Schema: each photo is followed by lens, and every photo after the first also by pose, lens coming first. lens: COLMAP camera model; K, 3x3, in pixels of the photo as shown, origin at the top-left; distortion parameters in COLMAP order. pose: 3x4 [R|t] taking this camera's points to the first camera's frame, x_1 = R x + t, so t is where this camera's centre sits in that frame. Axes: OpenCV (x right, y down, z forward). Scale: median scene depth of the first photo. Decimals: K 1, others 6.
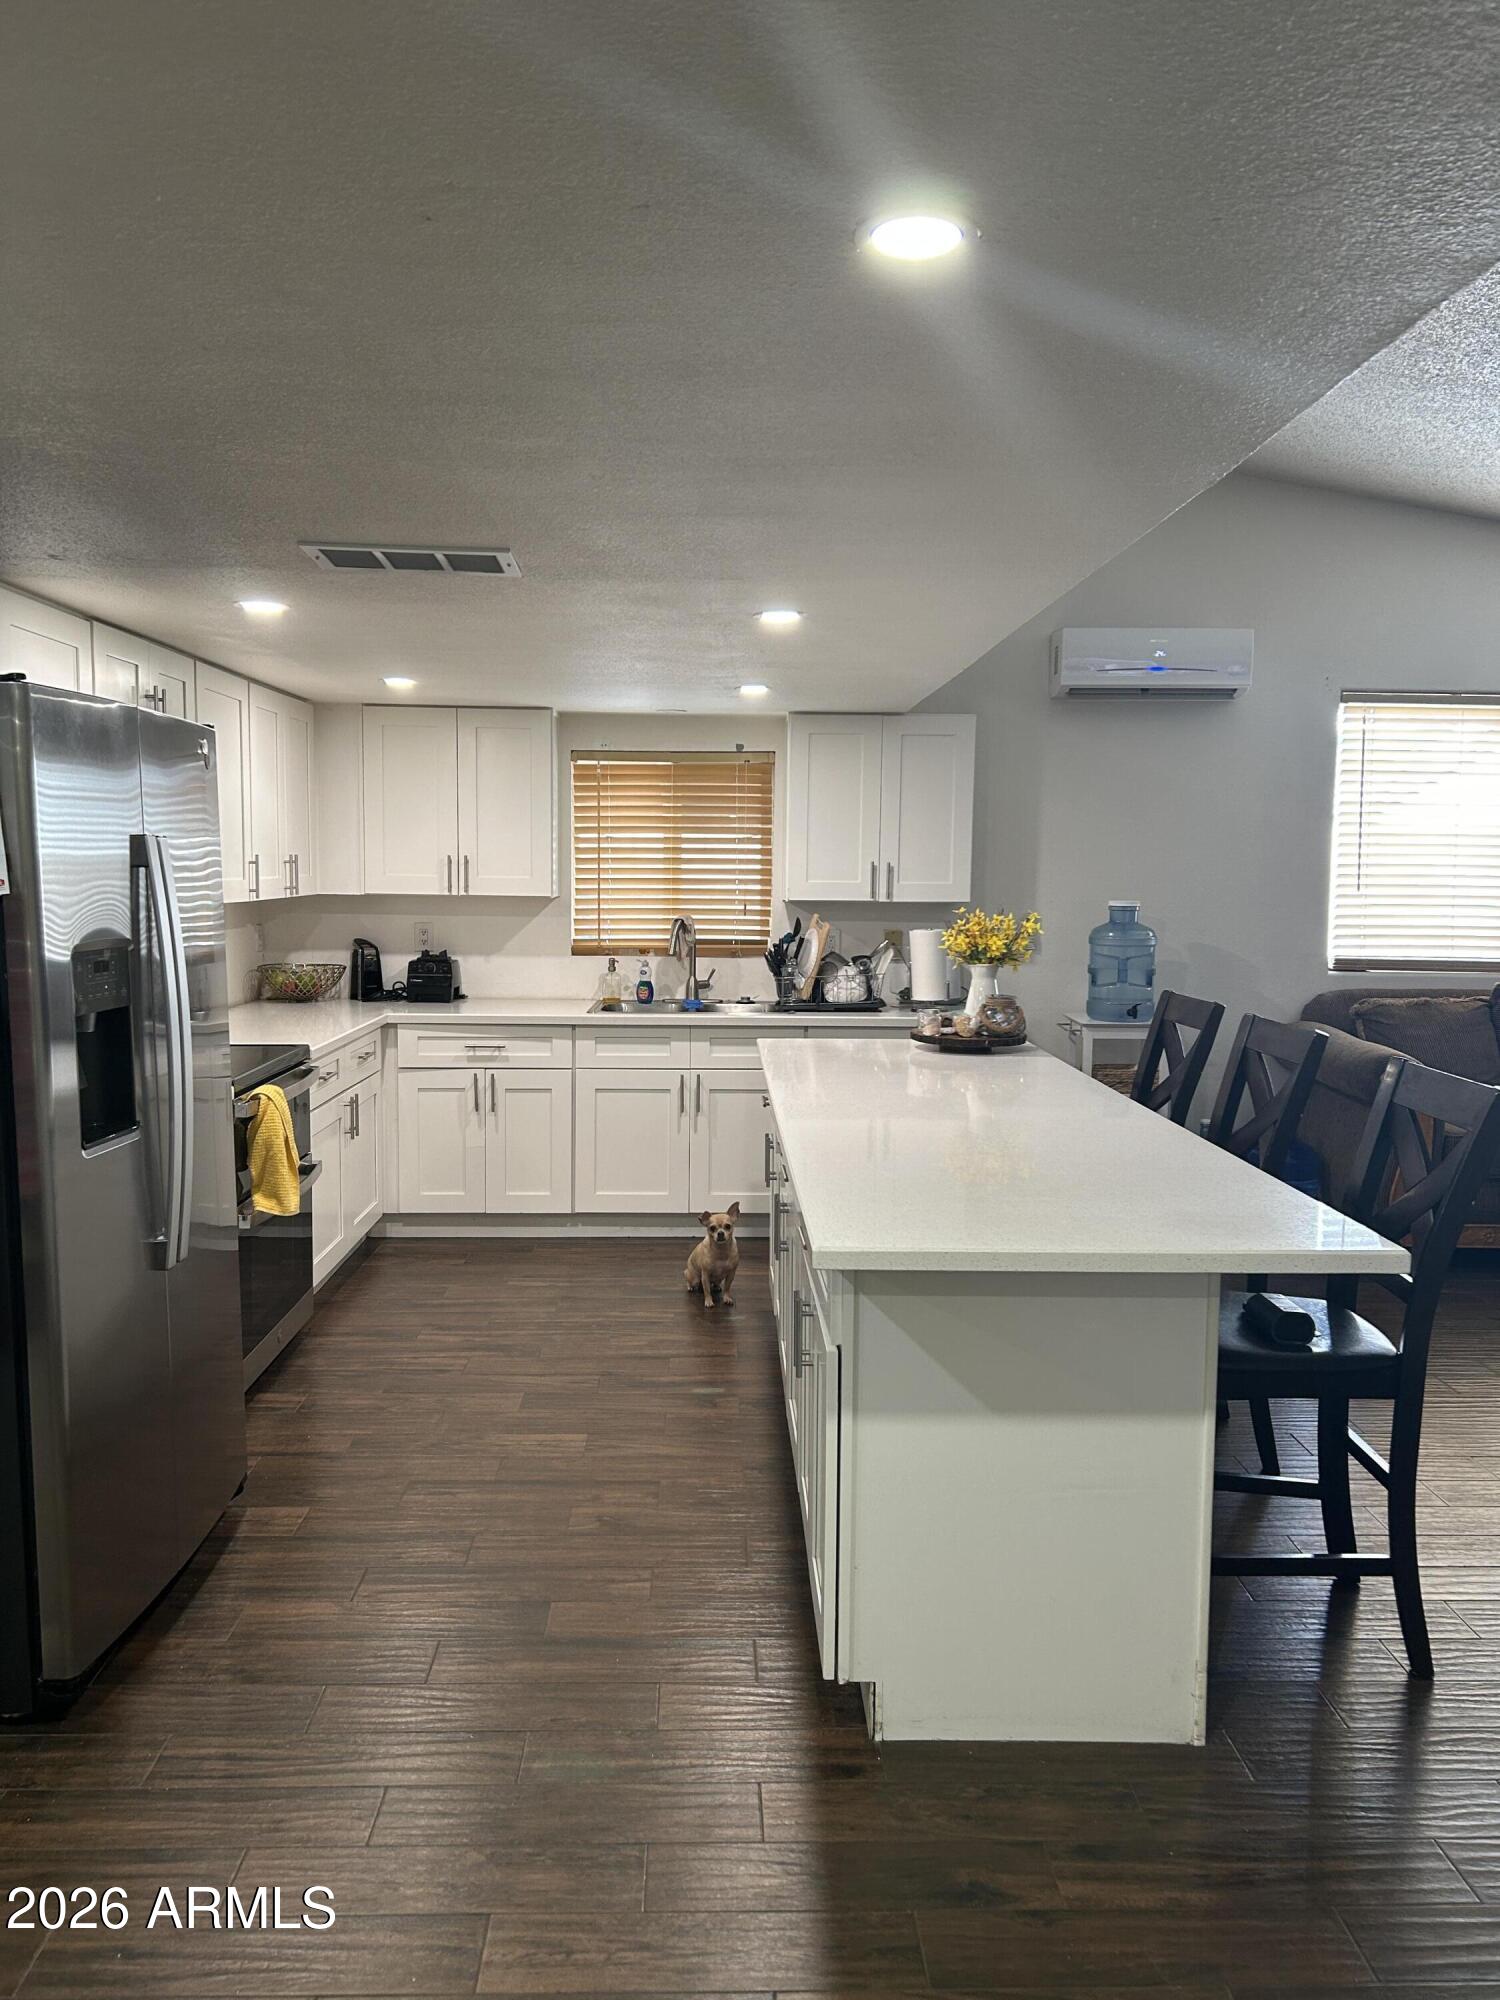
lens RADIAL K [[1487.7, 0, 750.0], [0, 1487.7, 1000.0], [0, 0, 1]] dist [-0.003007, -0.001153]
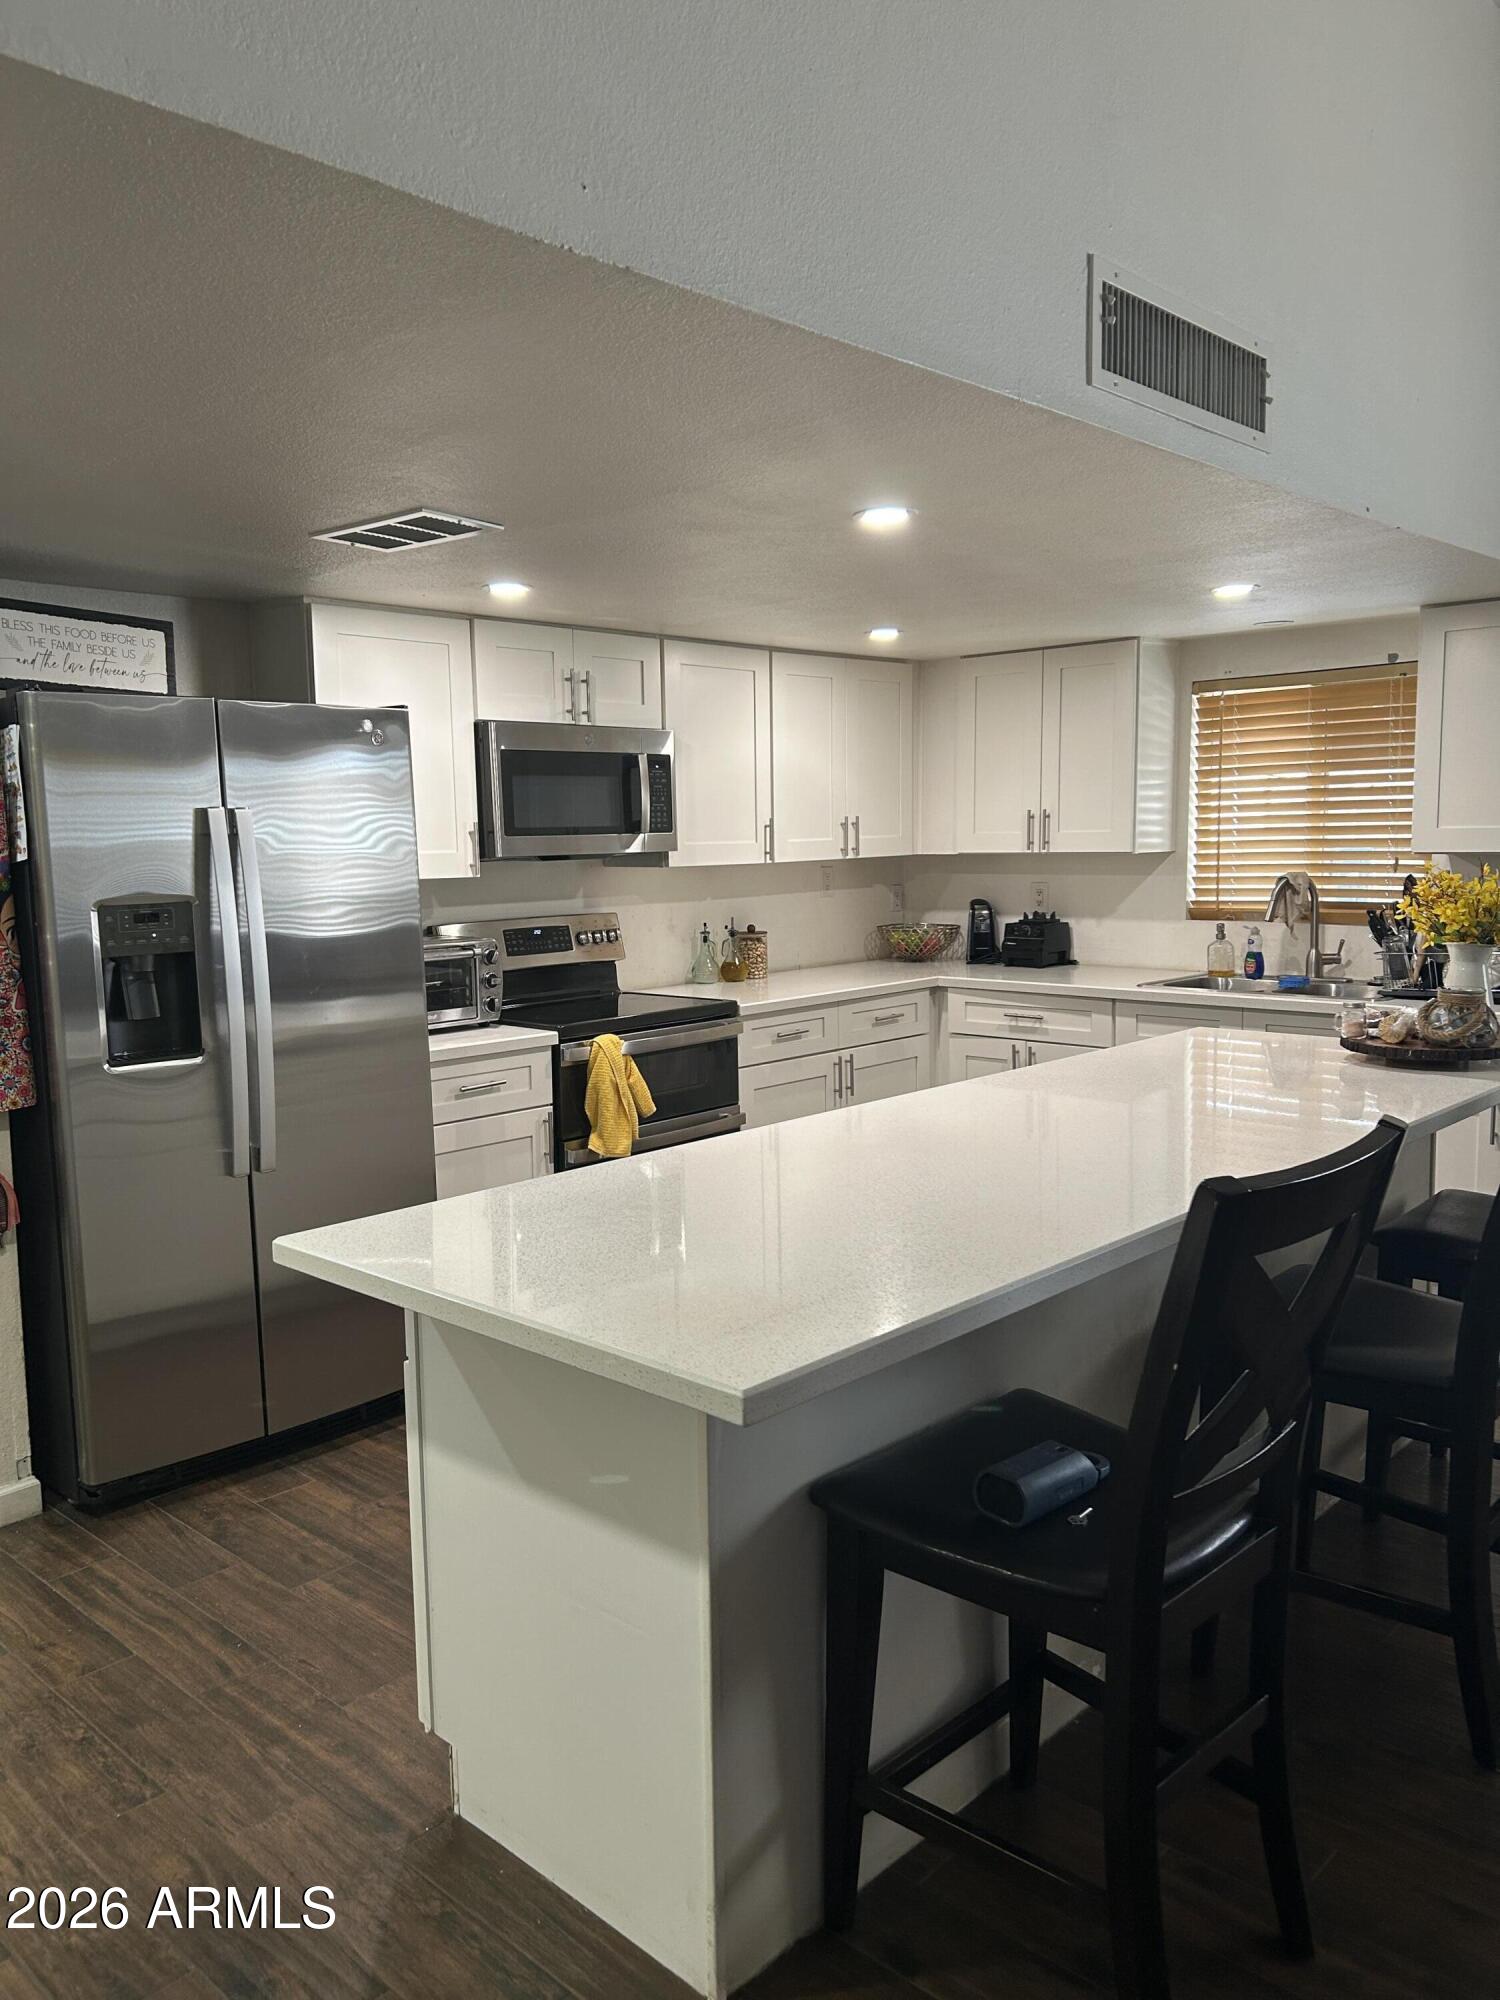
lens RADIAL K [[1505.5, 0, 750.0], [0, 1505.5, 1000.0], [0, 0, 1]] dist [-0.003025, -0.005496]
pose [[0.703250, 0.052312, -0.709015, 0.329184], [-0.035072, 0.998628, 0.038893, -0.008500], [0.710077, -0.002485, 0.704120, 0.202738]]
